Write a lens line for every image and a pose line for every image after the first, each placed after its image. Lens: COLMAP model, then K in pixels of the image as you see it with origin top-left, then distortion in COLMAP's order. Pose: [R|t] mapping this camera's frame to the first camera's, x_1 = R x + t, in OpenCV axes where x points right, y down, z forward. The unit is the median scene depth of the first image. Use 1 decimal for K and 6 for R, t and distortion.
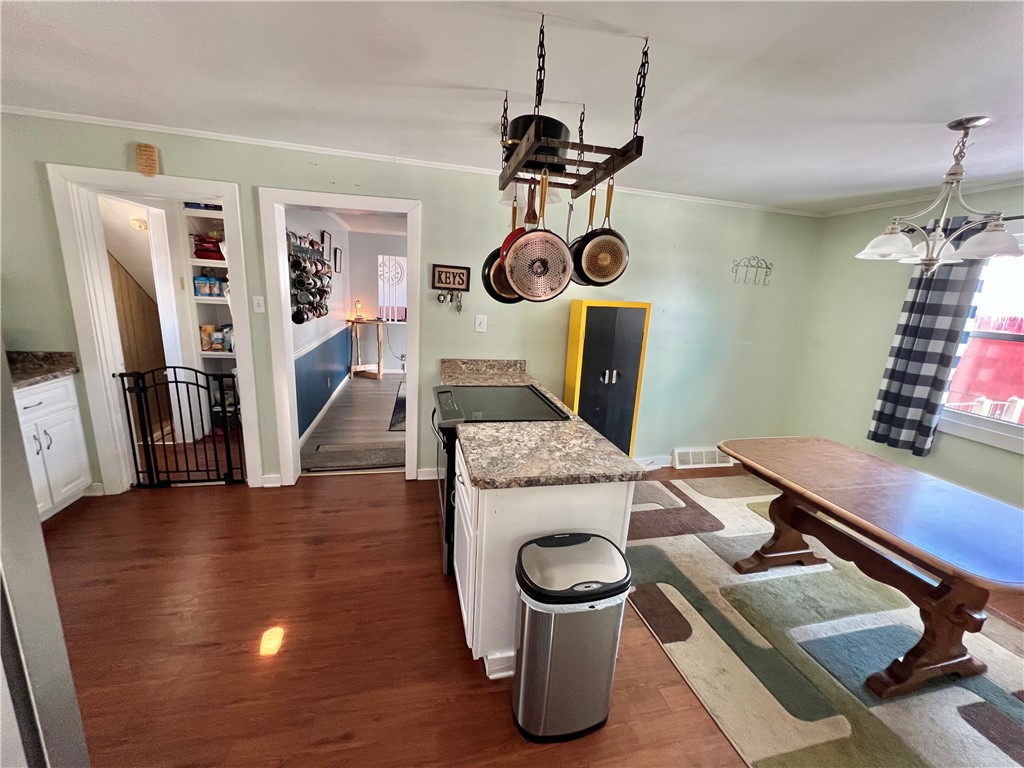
lens RADIAL K [[410.4, 0, 512.0], [0, 410.4, 384.0], [0, 0, 1]] dist [0.001087, -0.000310]
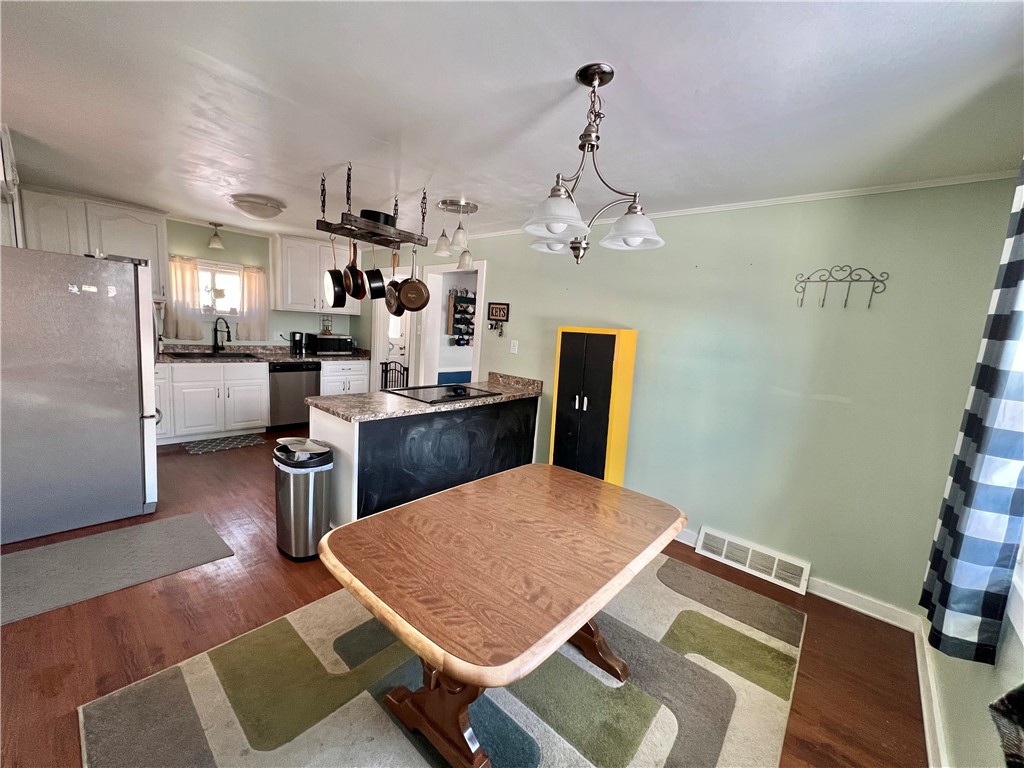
lens RADIAL K [[409.4, 0, 512.0], [0, 409.4, 384.0], [0, 0, 1]] dist [-0.000108, 0.000010]
pose [[0.580442, 0.098792, -0.808287, 1.433765], [-0.220367, 0.974632, -0.039125, 0.020273], [0.783917, 0.200829, 0.587488, 0.430892]]
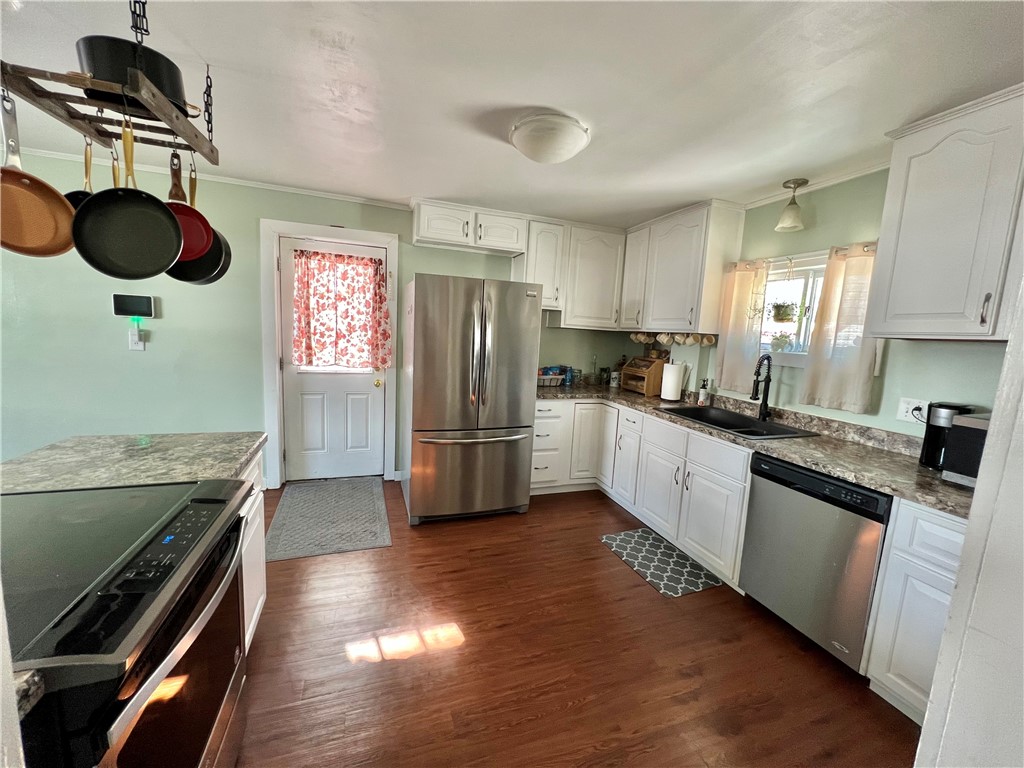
lens RADIAL K [[409.4, 0, 512.0], [0, 409.4, 384.0], [0, 0, 1]] dist [-0.000108, 0.000010]
pose [[-0.987817, -0.099027, -0.120043, -0.474970], [-0.134612, 0.930791, 0.339864, -0.310186], [0.078079, 0.351882, -0.932782, 1.539529]]
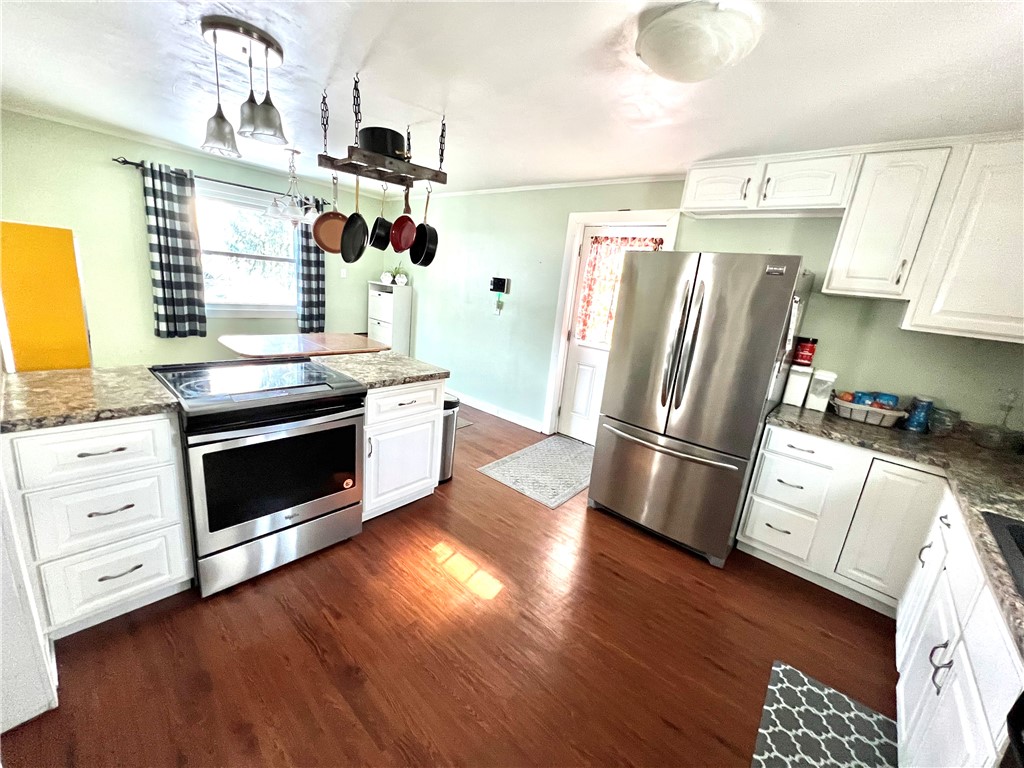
lens RADIAL K [[409.4, 0, 512.0], [0, 409.4, 384.0], [0, 0, 1]] dist [-0.000108, 0.000010]
pose [[-0.567930, -0.315330, 0.760277, -1.138683], [0.047281, 0.909678, 0.412615, -0.312692], [-0.821717, 0.270283, -0.501724, 1.189240]]
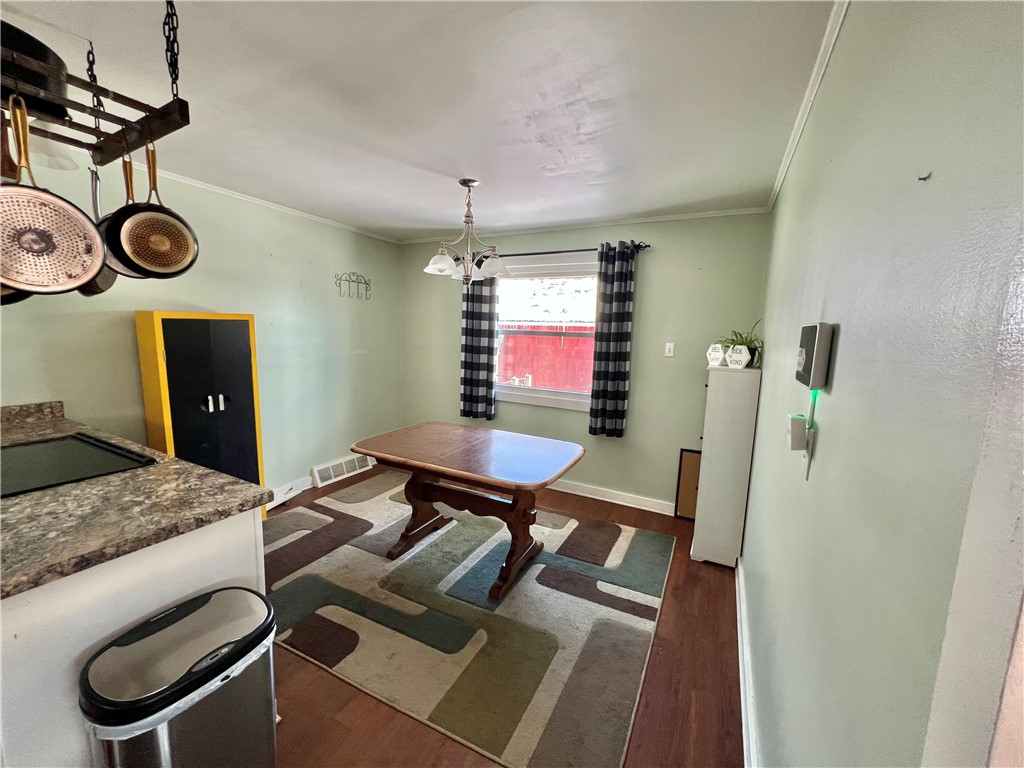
lens RADIAL K [[409.4, 0, 512.0], [0, 409.4, 384.0], [0, 0, 1]] dist [-0.000108, 0.000010]
pose [[0.652870, -0.137479, 0.744890, 0.030192], [0.177016, 0.983853, 0.026435, 0.042862], [-0.736496, 0.114598, 0.666664, 0.005883]]
